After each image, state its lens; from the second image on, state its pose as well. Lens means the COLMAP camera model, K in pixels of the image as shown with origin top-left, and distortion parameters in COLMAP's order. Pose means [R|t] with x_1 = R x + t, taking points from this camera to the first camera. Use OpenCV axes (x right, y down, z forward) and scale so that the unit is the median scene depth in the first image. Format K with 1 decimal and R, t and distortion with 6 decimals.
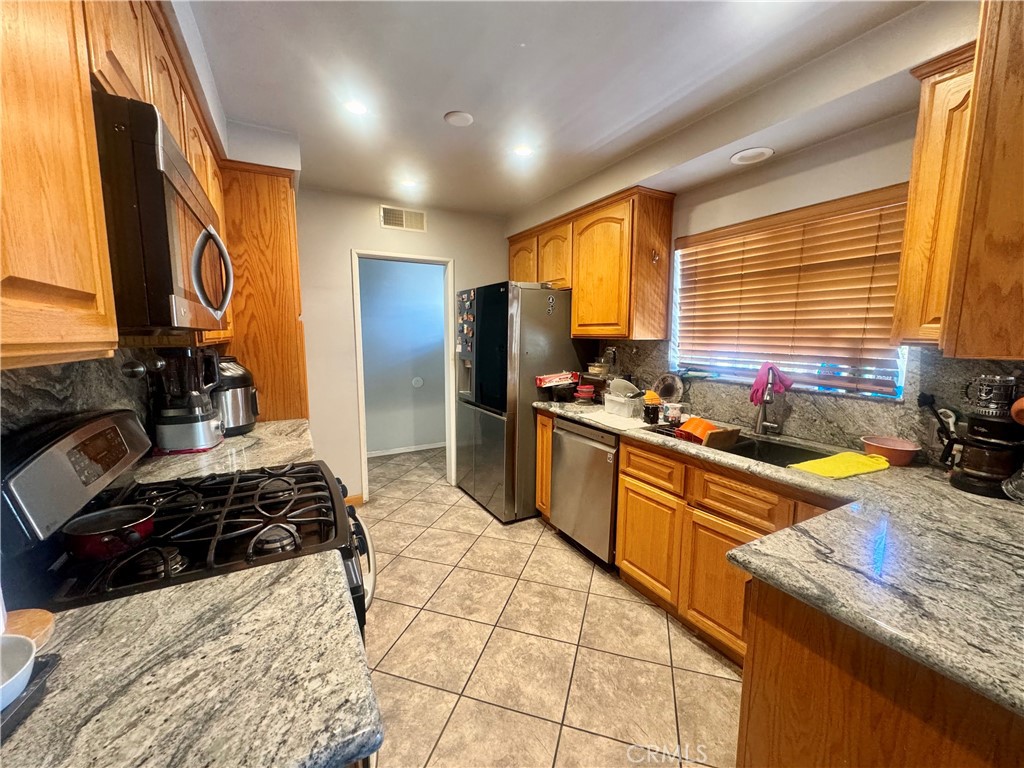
lens RADIAL K [[412.0, 0, 509.7], [0, 412.0, 387.1], [0, 0, 1]] dist [-0.003493, 0.000025]
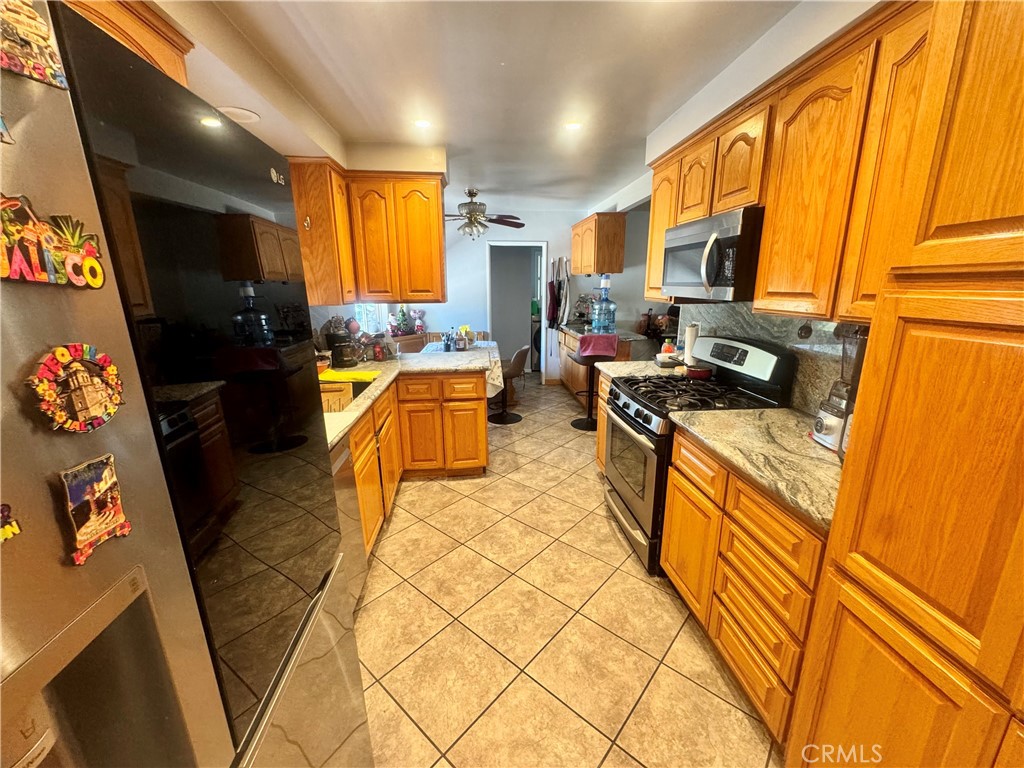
lens RADIAL K [[412.0, 0, 513.5], [0, 412.0, 384.8], [0, 0, 1]] dist [-0.003493, 0.000025]
pose [[-0.918266, -0.087051, 0.386277, -0.425680], [0.057054, 0.936266, 0.346627, -0.278003], [-0.391833, 0.340334, -0.854775, 1.809477]]
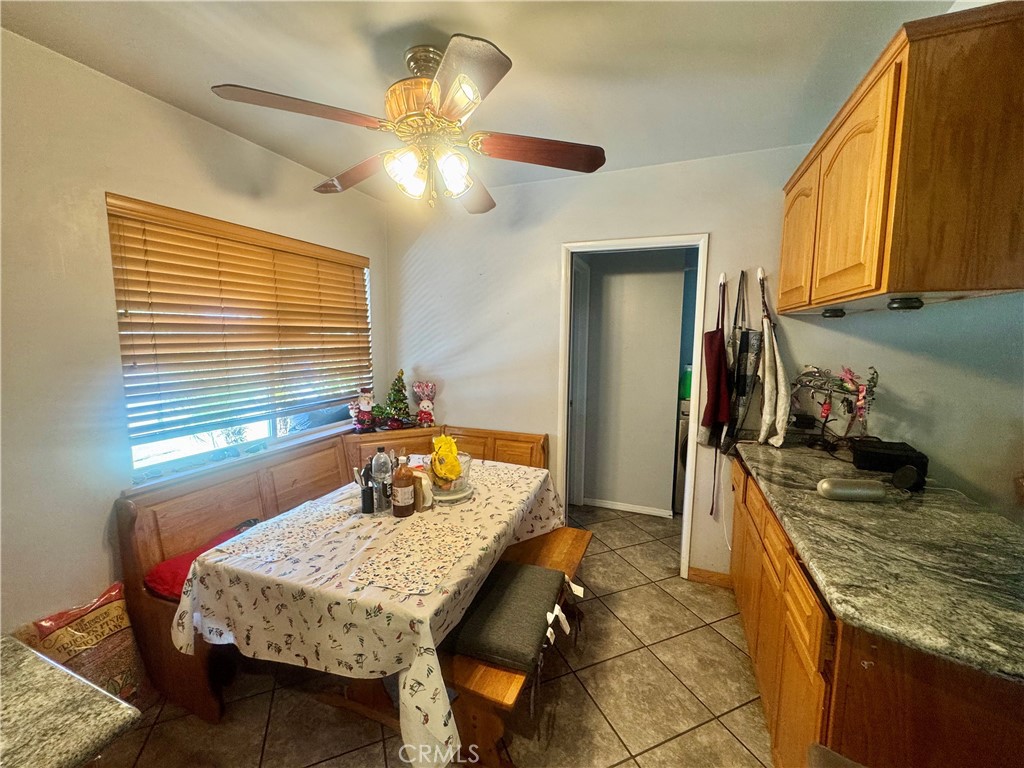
lens RADIAL K [[412.0, 0, 513.3], [0, 412.0, 384.5], [0, 0, 1]] dist [-0.003493, 0.000025]
pose [[-0.640324, -0.102025, 0.761299, -0.297880], [0.085733, 0.975453, 0.202834, -0.216910], [-0.763305, 0.195148, -0.615859, 1.299820]]
